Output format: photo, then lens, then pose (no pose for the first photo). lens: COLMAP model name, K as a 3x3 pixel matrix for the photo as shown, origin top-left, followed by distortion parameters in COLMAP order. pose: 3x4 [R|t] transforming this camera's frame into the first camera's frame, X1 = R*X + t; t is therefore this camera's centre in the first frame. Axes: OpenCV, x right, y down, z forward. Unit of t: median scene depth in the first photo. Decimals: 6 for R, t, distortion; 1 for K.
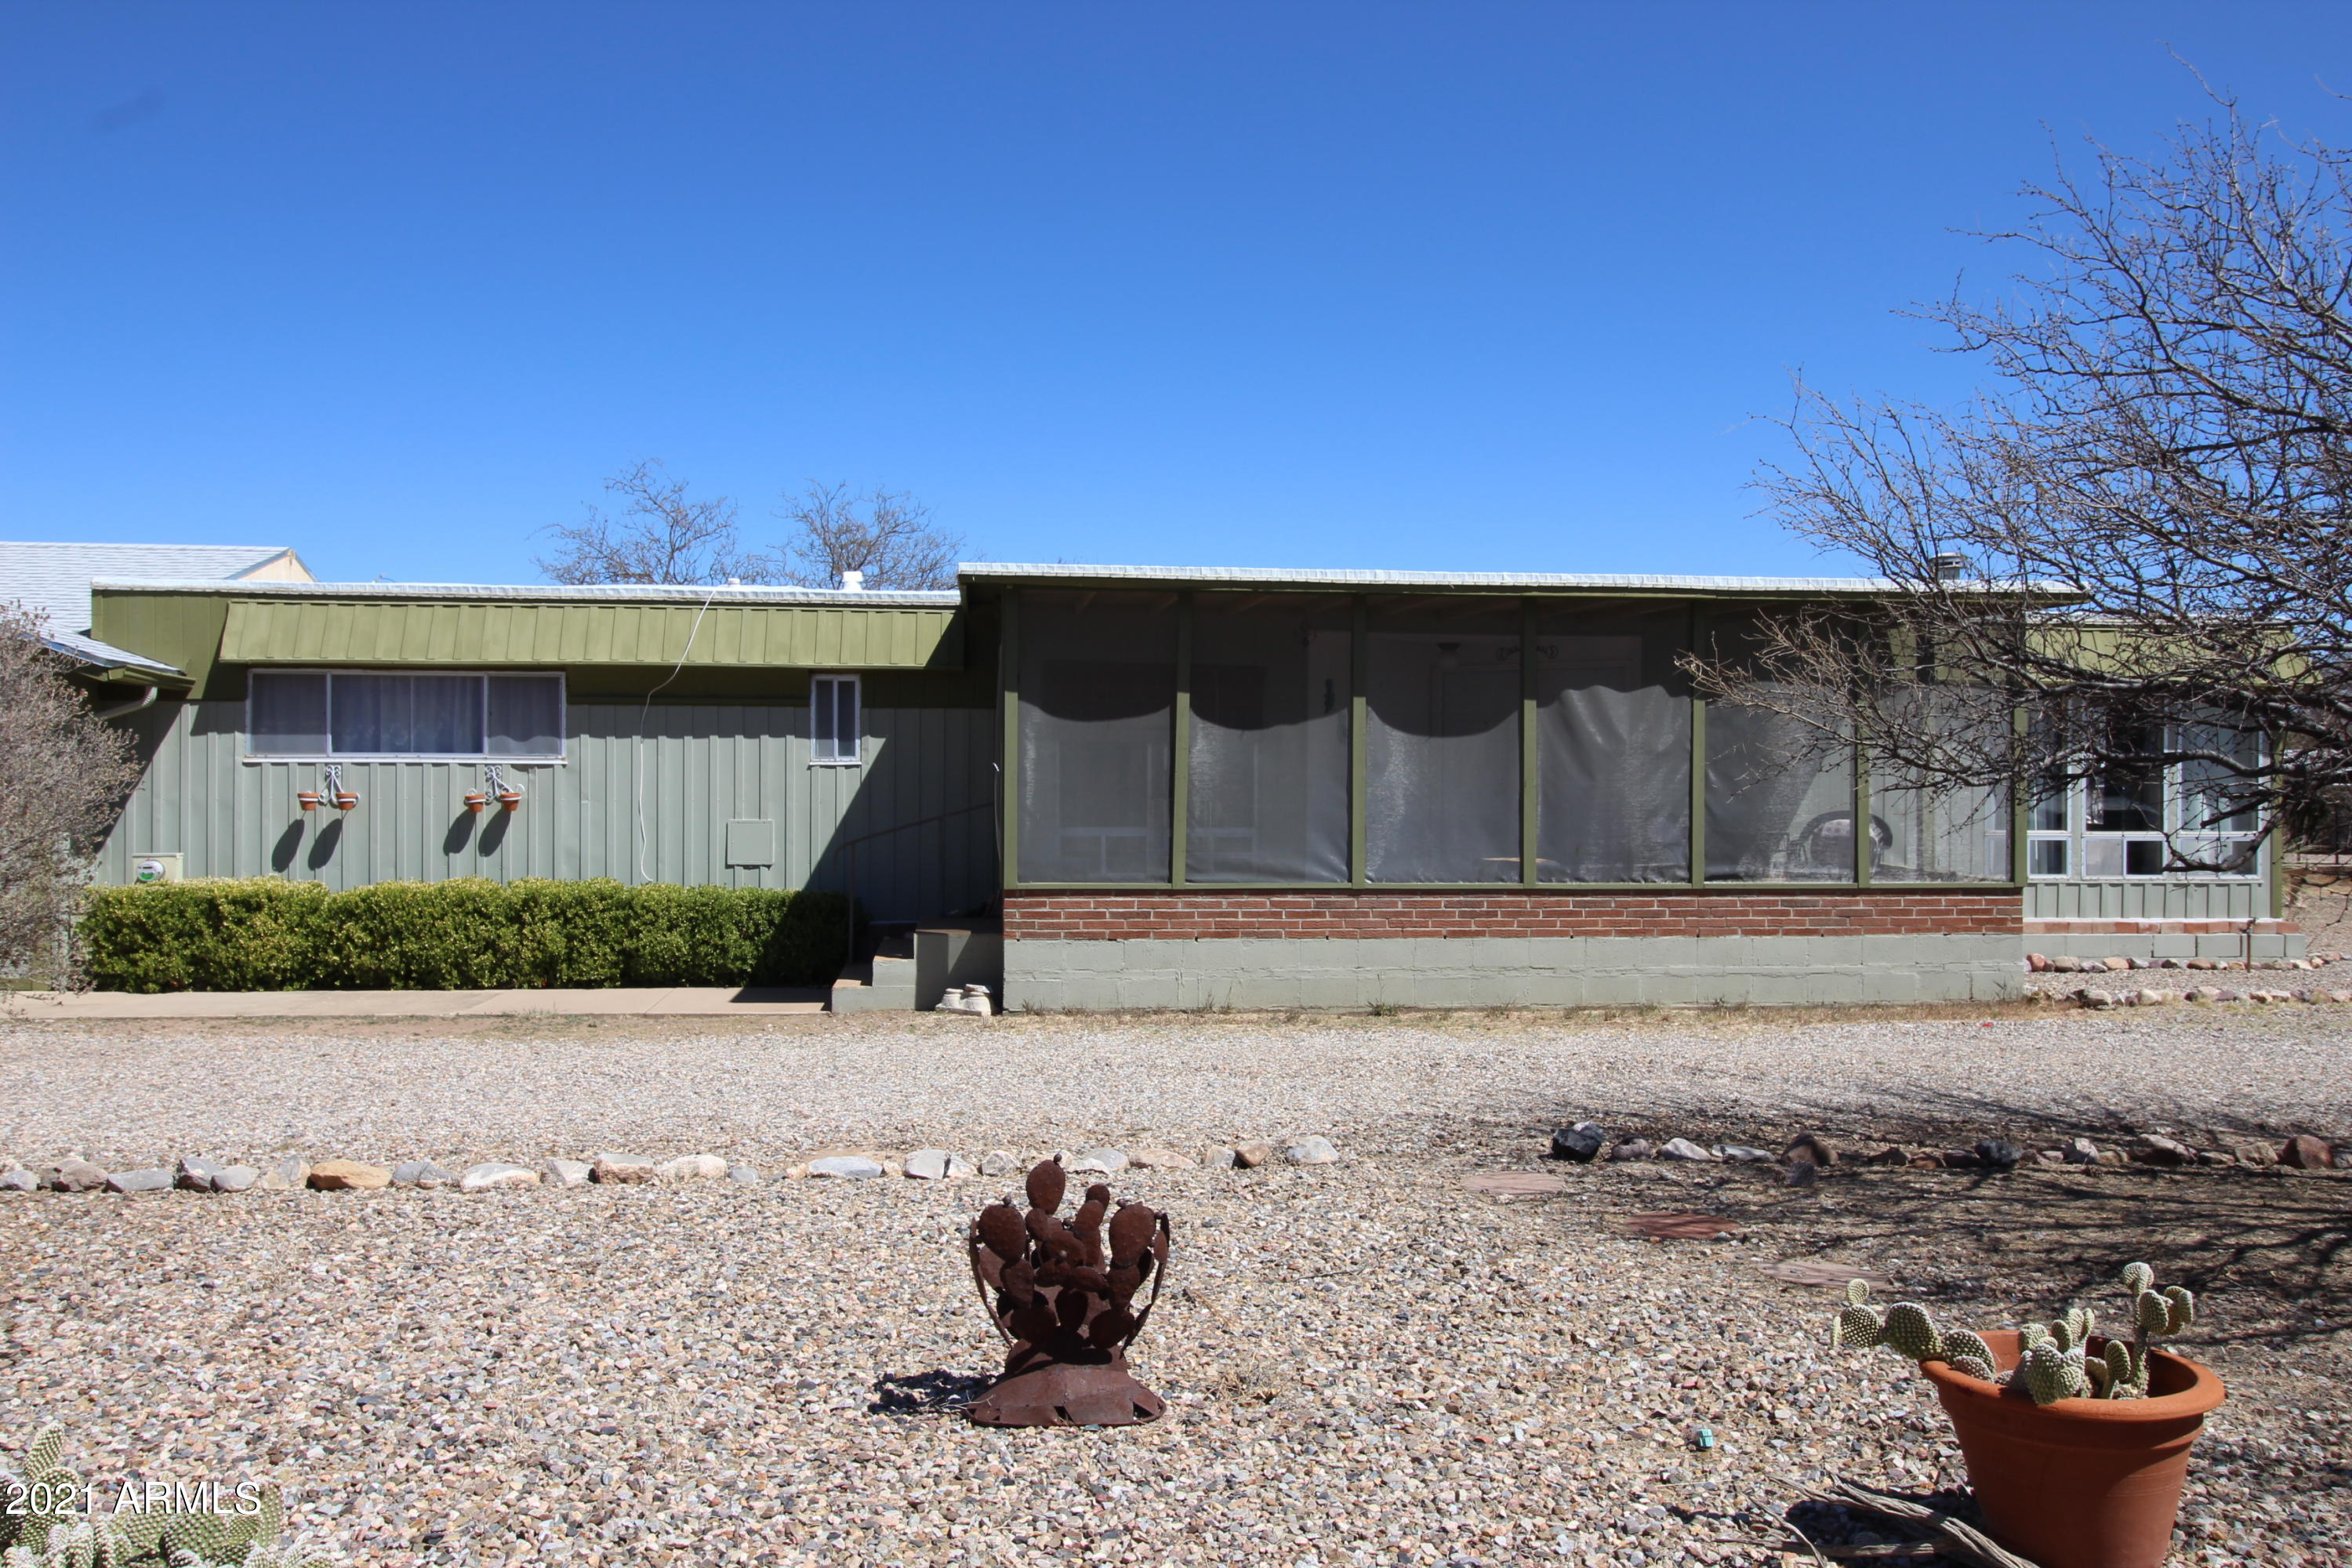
lens RADIAL K [[1696.1, 0, 1171.0], [0, 1696.1, 786.3], [0, 0, 1]] dist [0.008608, -0.011026]
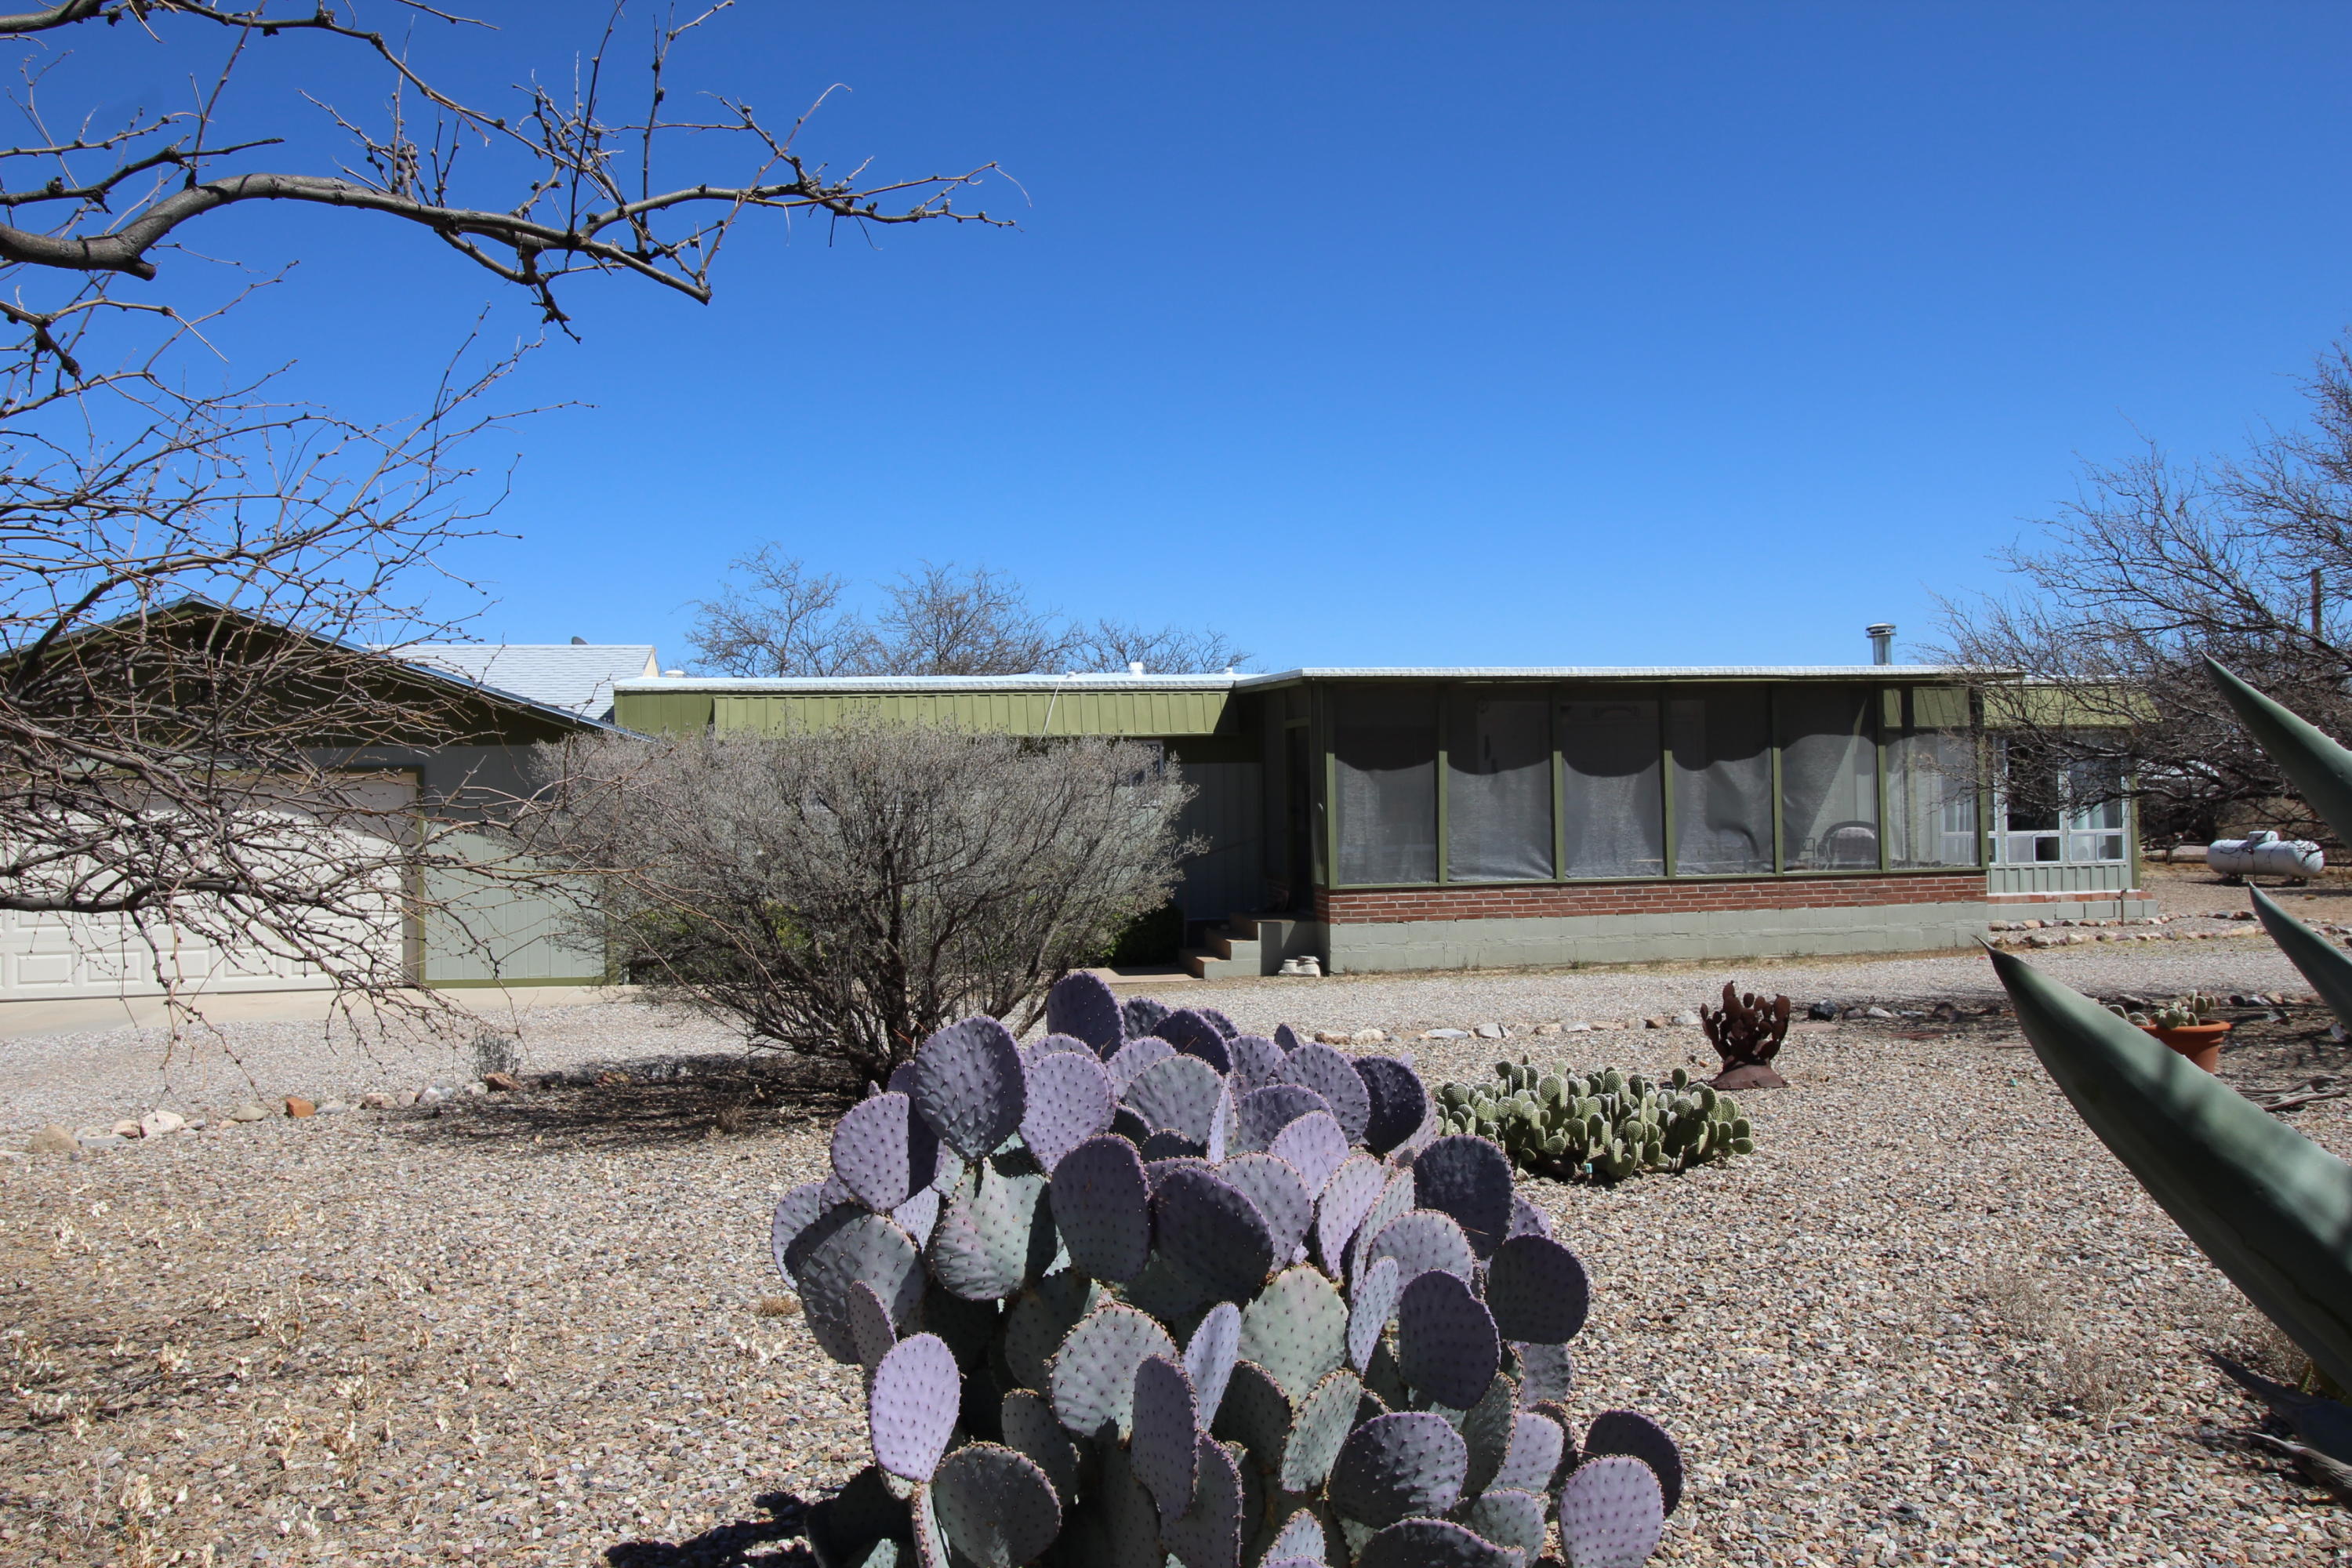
lens RADIAL K [[1696.1, 0, 1164.5], [0, 1696.1, 784.6], [0, 0, 1]] dist [0.008608, -0.011026]
pose [[0.995671, -0.023243, 0.090000, -0.344564], [0.024480, 0.999620, -0.012672, -0.013605], [-0.089671, 0.014820, 0.995861, -0.413153]]
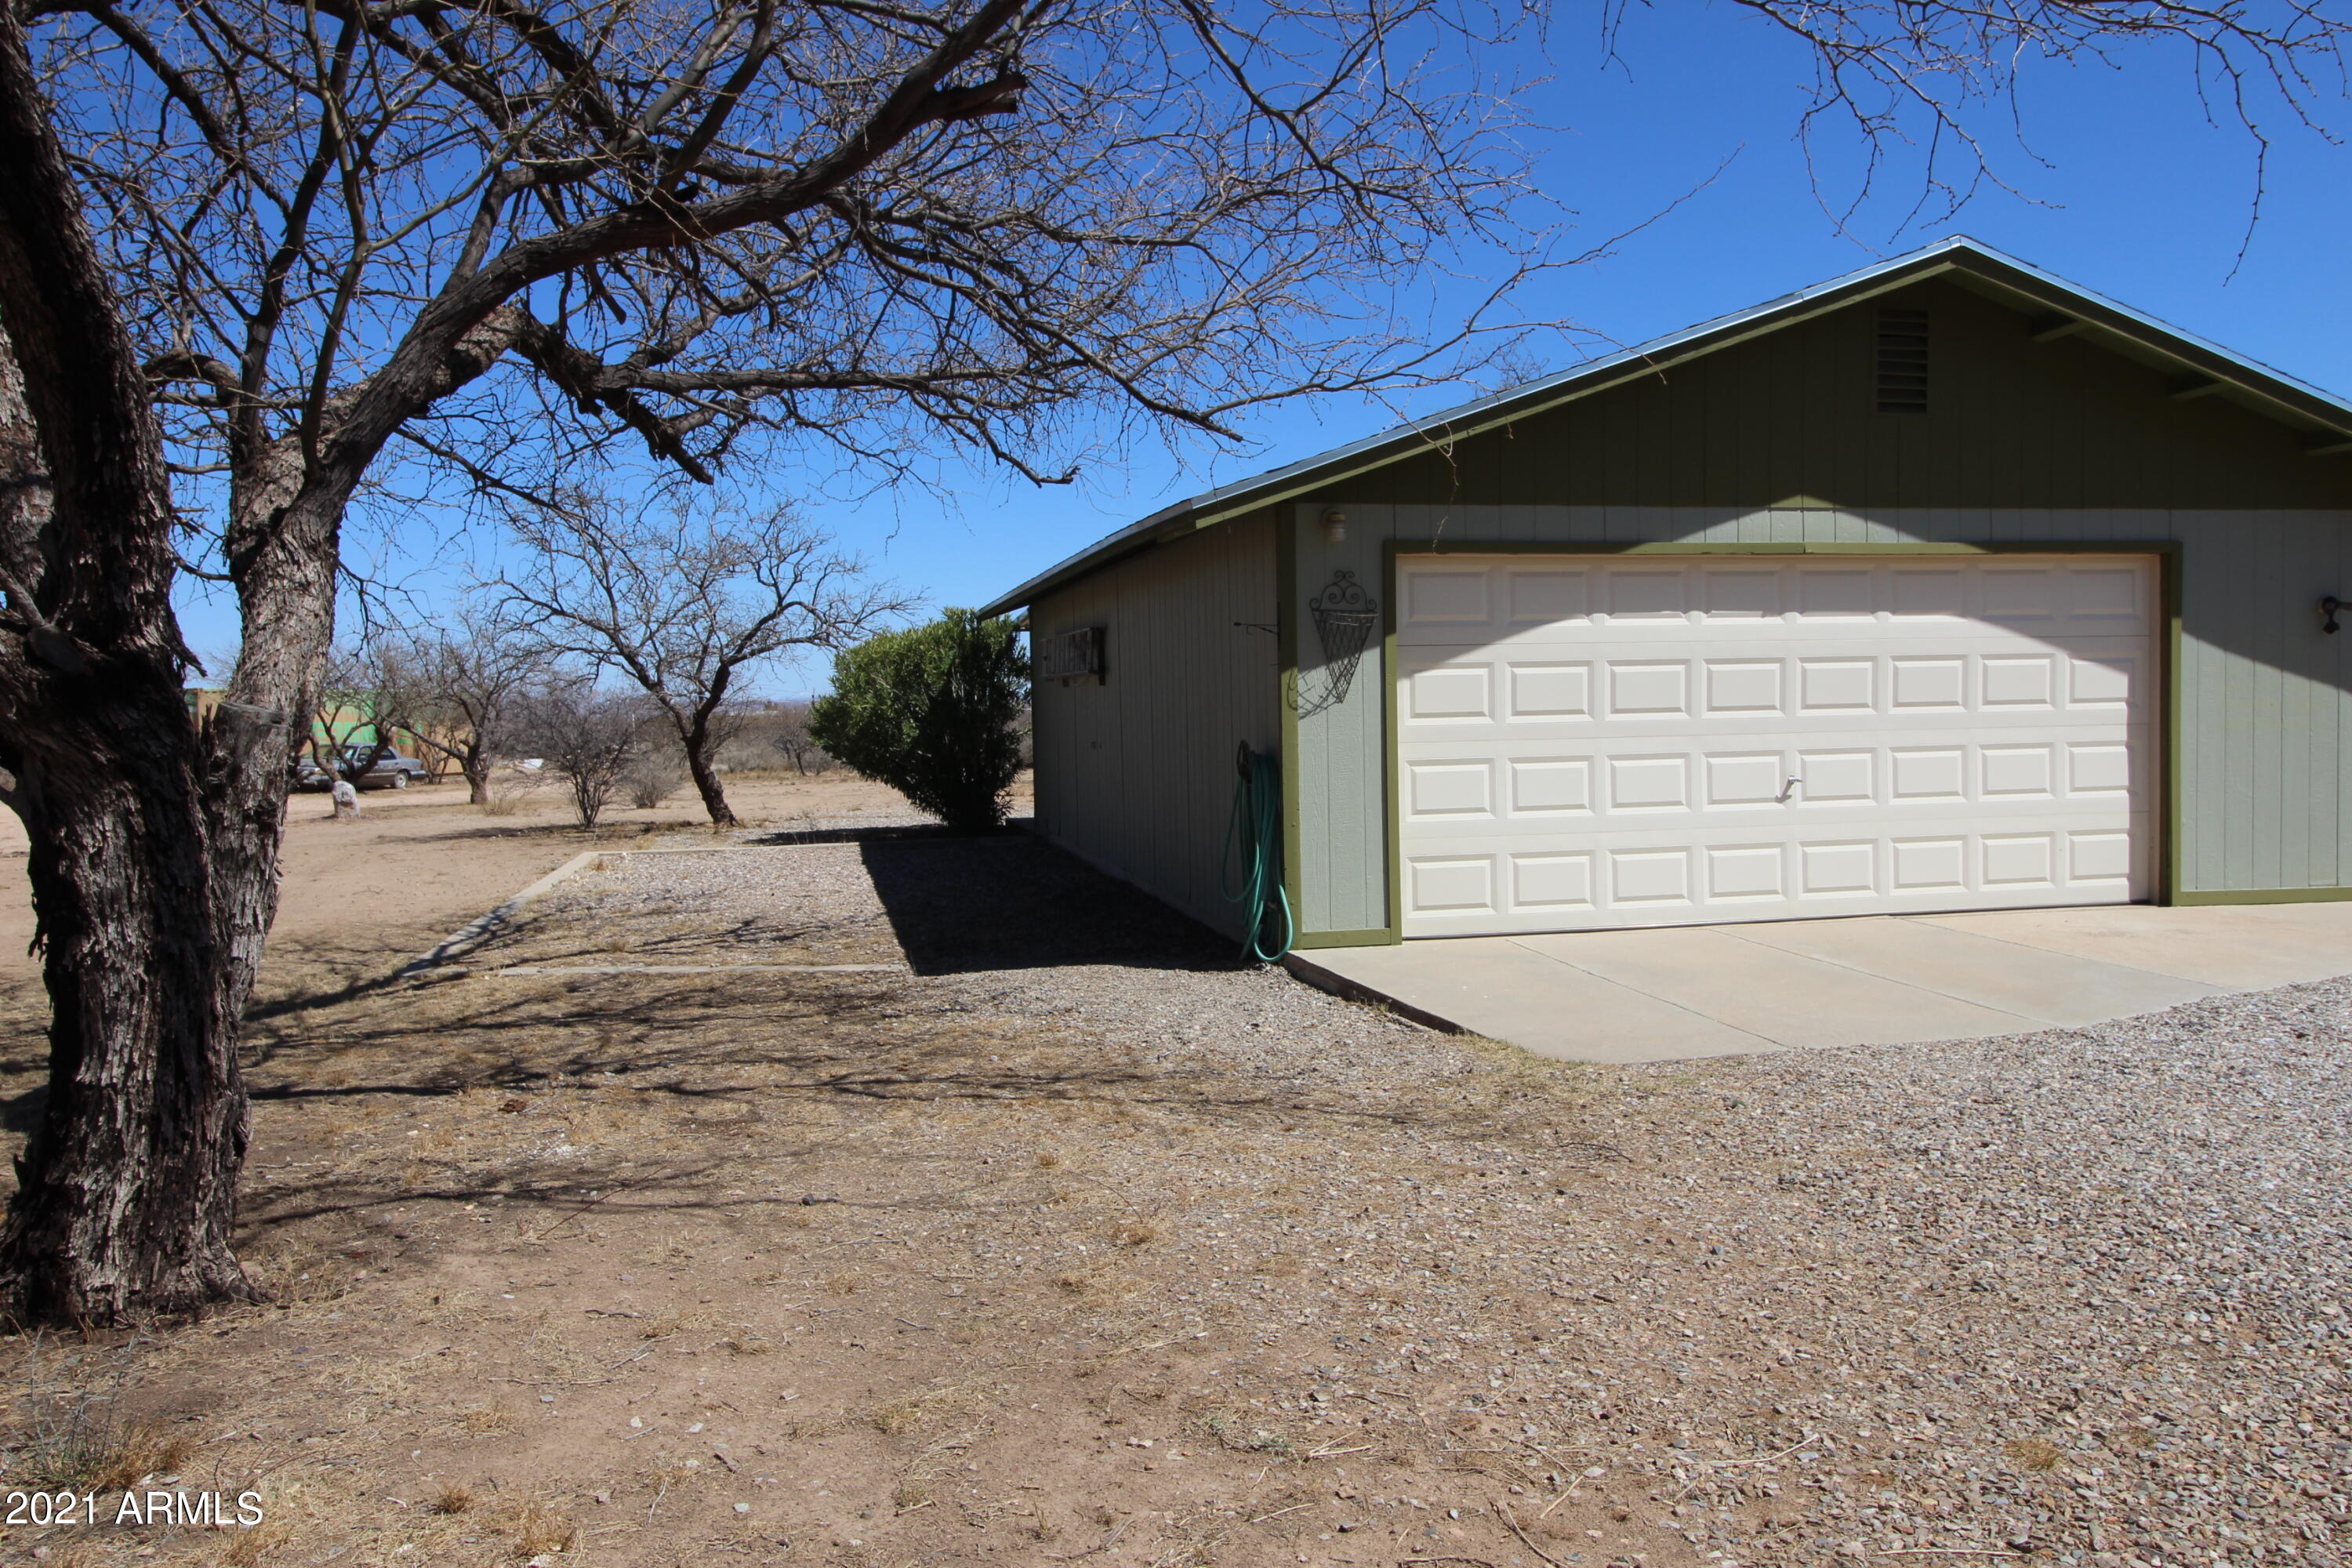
lens RADIAL K [[1696.1, 0, 1176.2], [0, 1696.1, 782.9], [0, 0, 1]] dist [0.008608, -0.011026]
pose [[0.994925, -0.031450, 0.095581, -1.381380], [0.027080, 0.998543, 0.046680, 0.004834], [-0.096909, -0.043855, 0.994327, 0.215543]]
